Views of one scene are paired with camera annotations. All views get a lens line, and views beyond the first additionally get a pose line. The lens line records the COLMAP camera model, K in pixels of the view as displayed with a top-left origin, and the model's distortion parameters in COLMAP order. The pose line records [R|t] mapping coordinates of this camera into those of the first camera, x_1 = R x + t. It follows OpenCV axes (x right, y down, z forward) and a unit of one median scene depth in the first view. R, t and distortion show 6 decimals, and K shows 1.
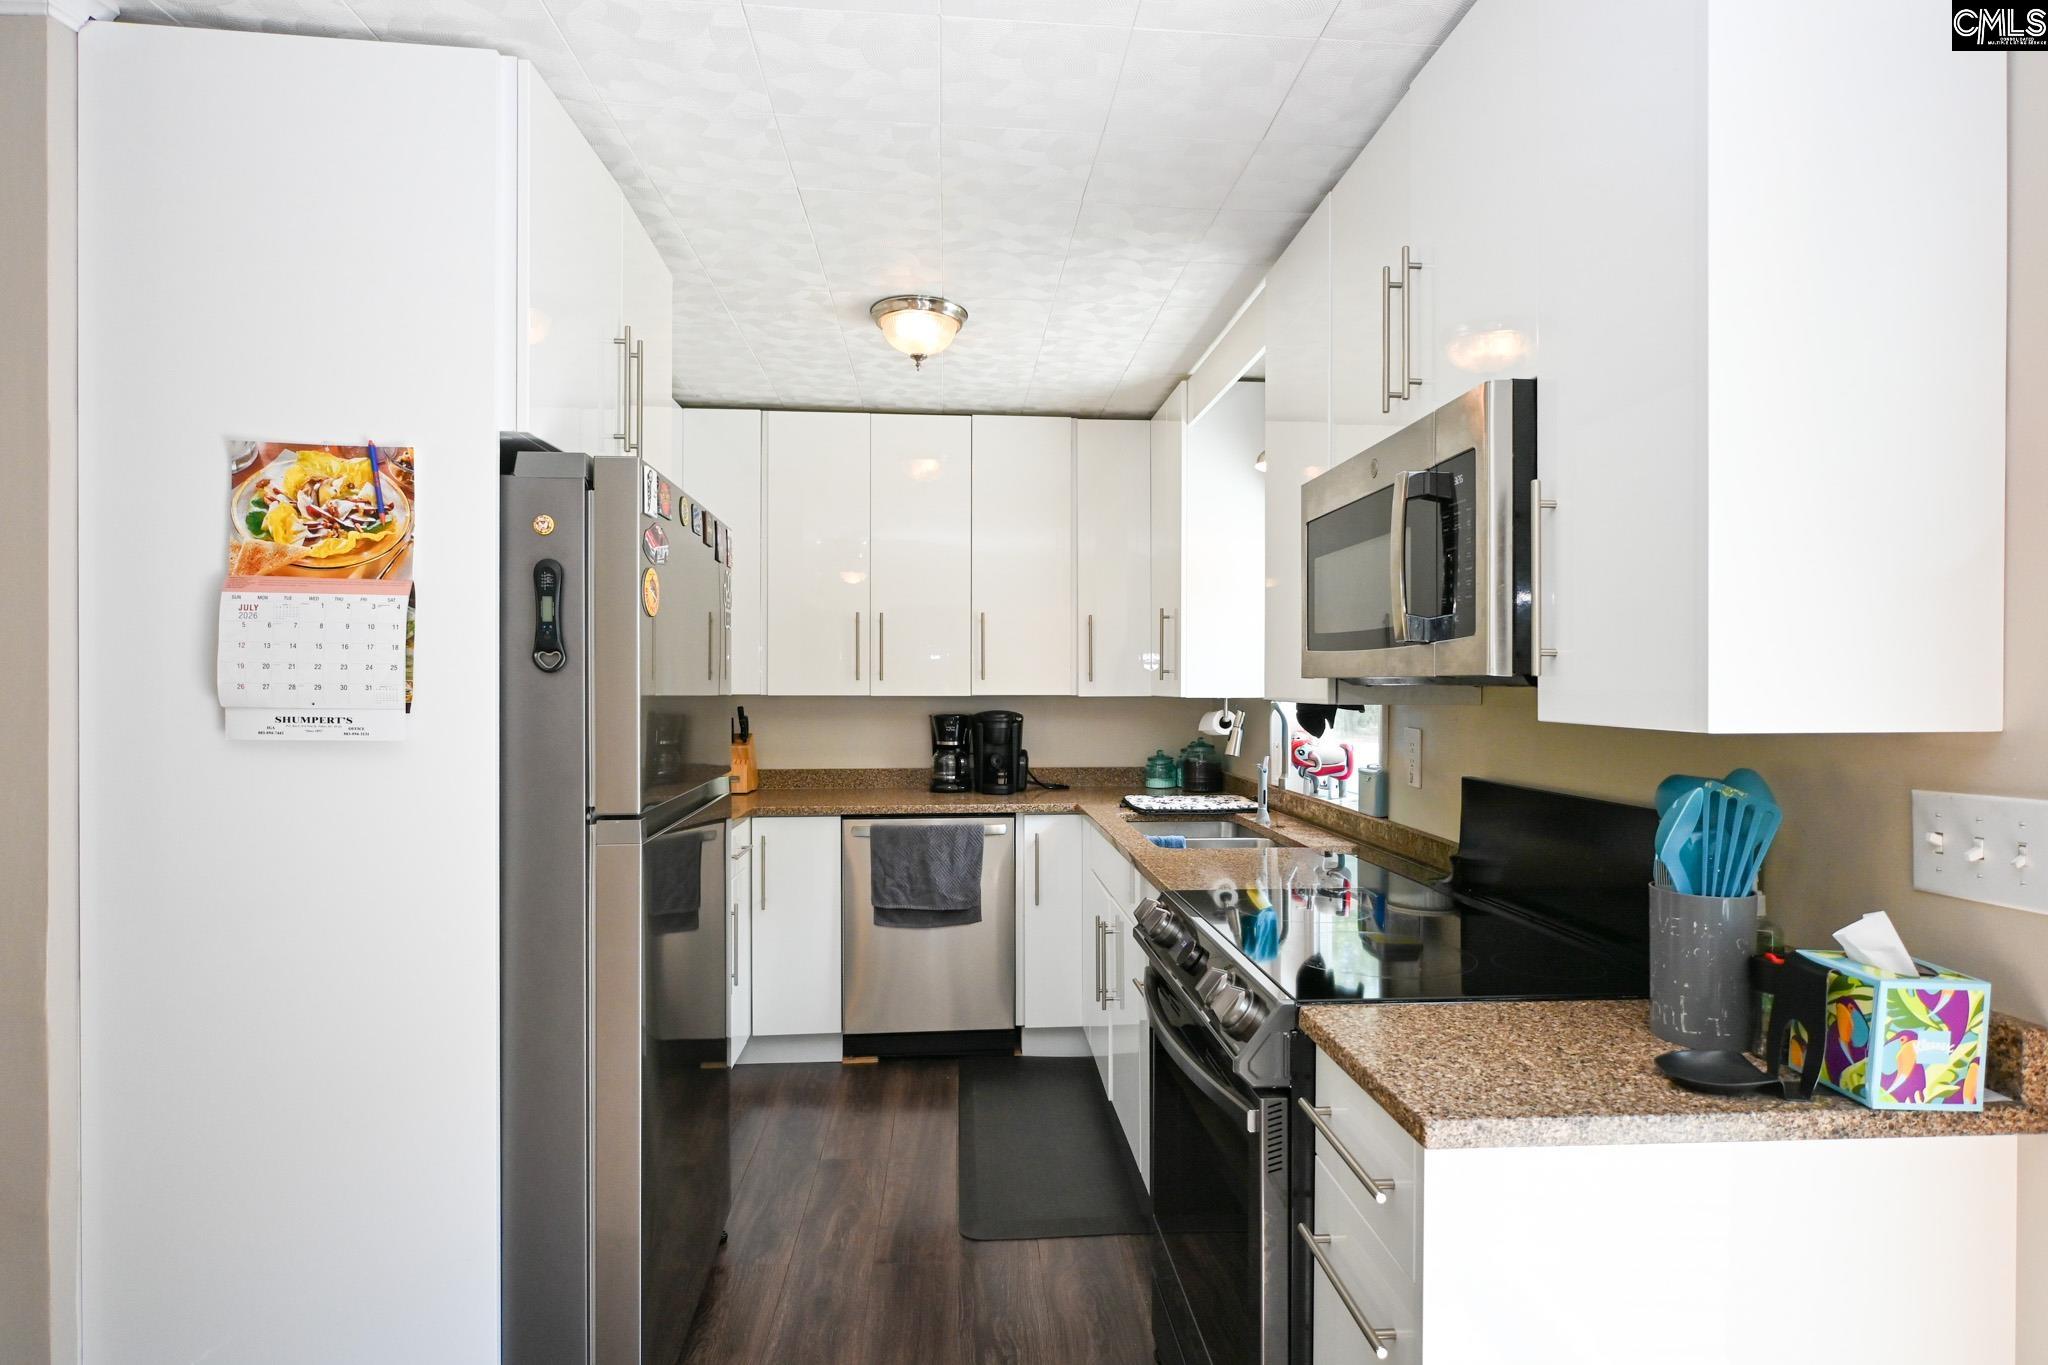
lens RADIAL K [[1006.3, 0, 1024.0], [0, 1006.3, 682.5], [0, 0, 1]] dist [0.001655, 0.000651]
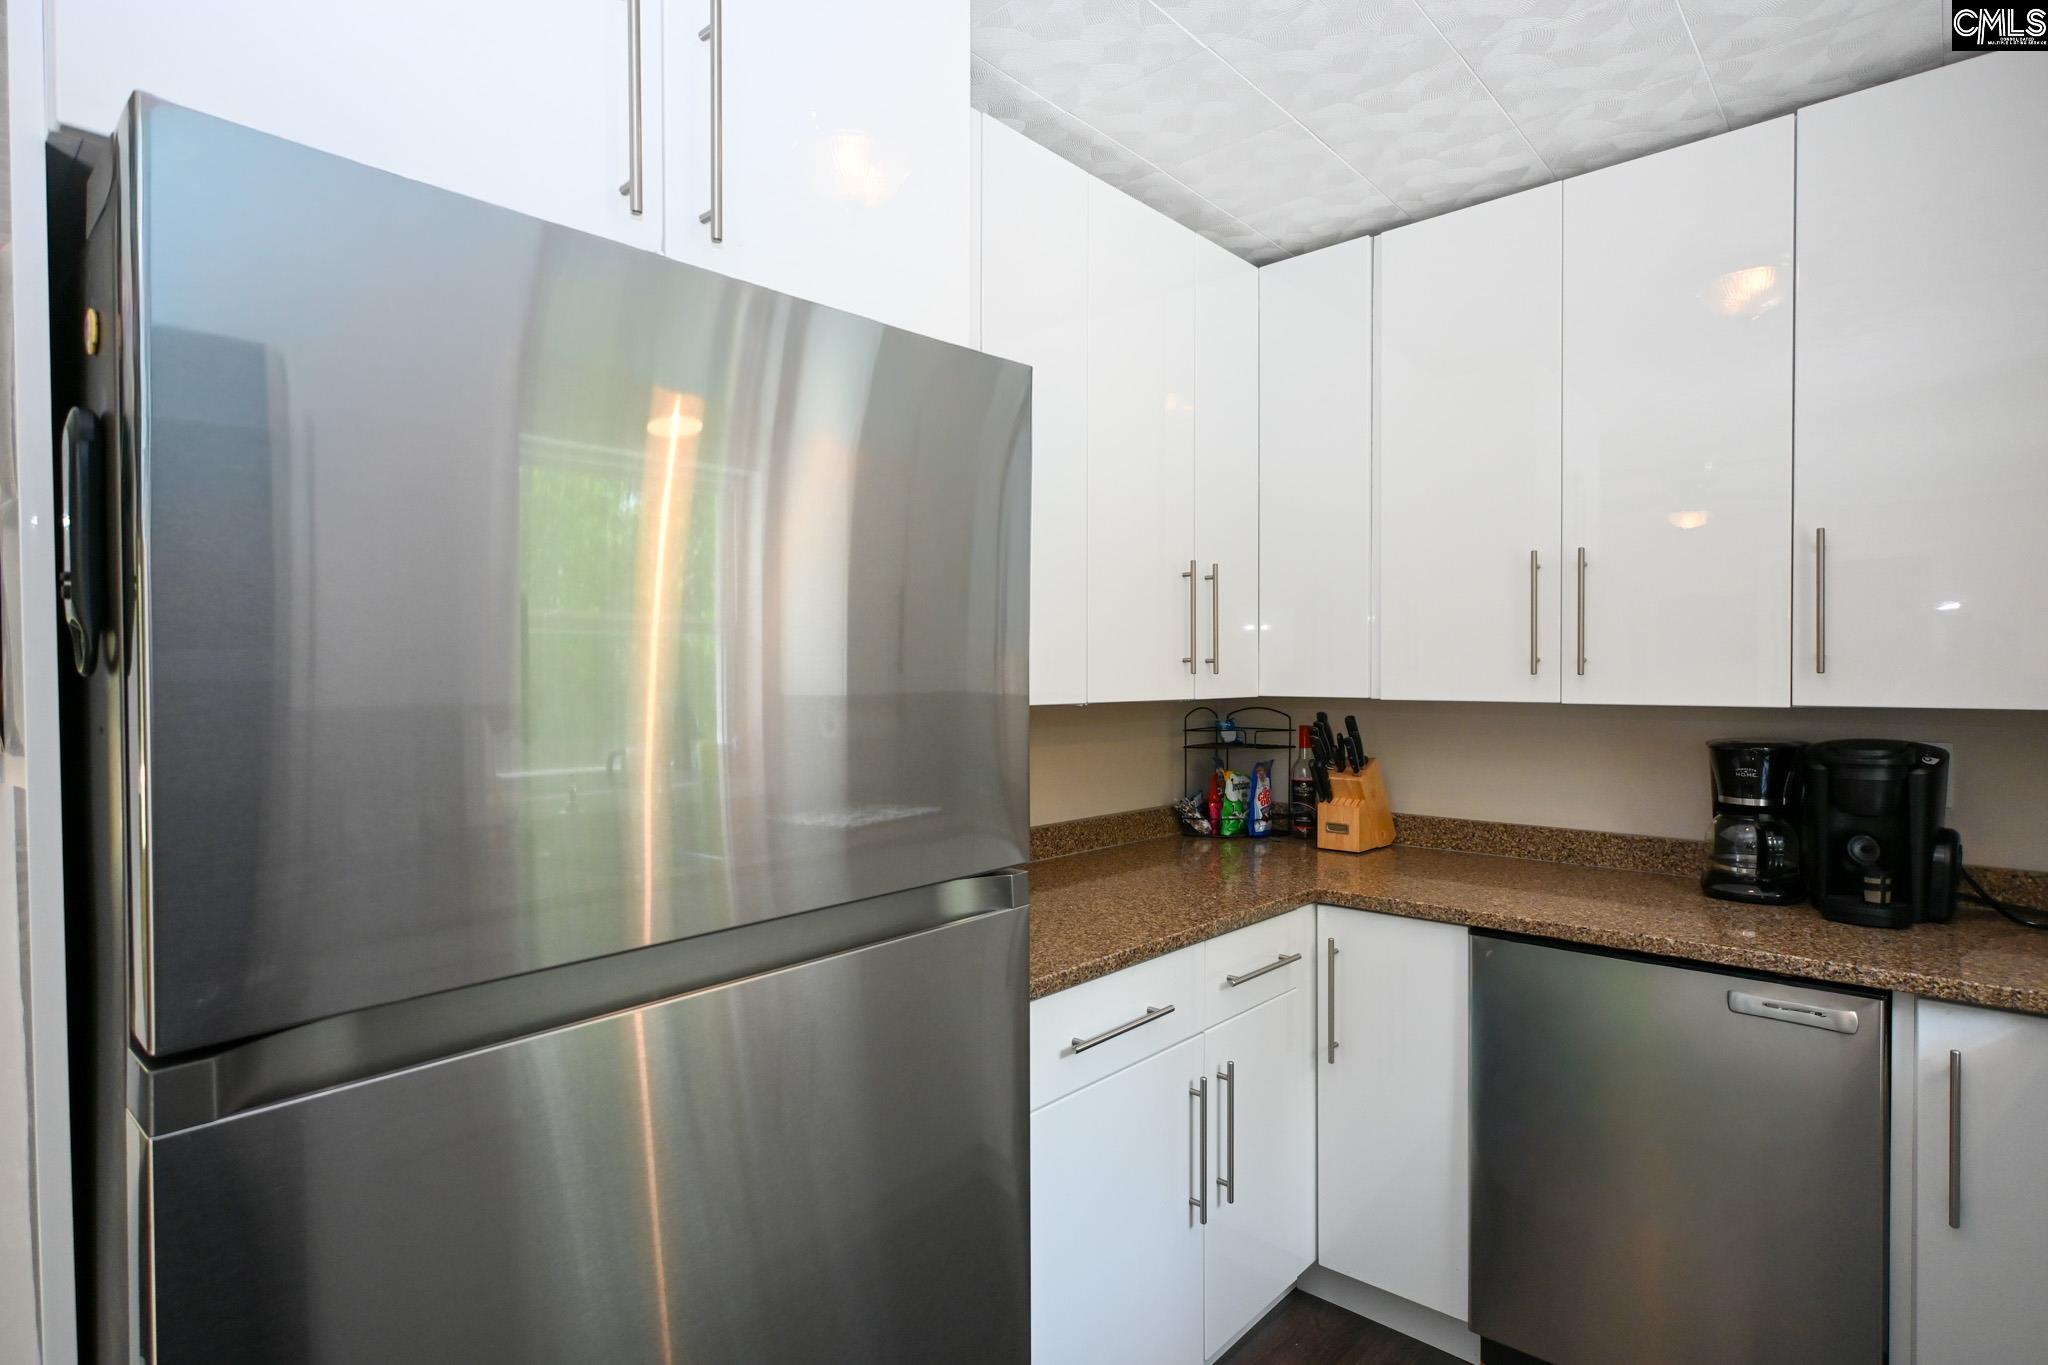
lens RADIAL K [[1031.0, 0, 1034.6], [0, 1031.0, 684.1], [0, 0, 1]] dist [0.001531, 0.000961]
pose [[0.697694, 0.006081, -0.716370, 0.047883], [0.003693, 0.999920, 0.012086, -0.005369], [0.716386, -0.011078, 0.697616, 0.410519]]
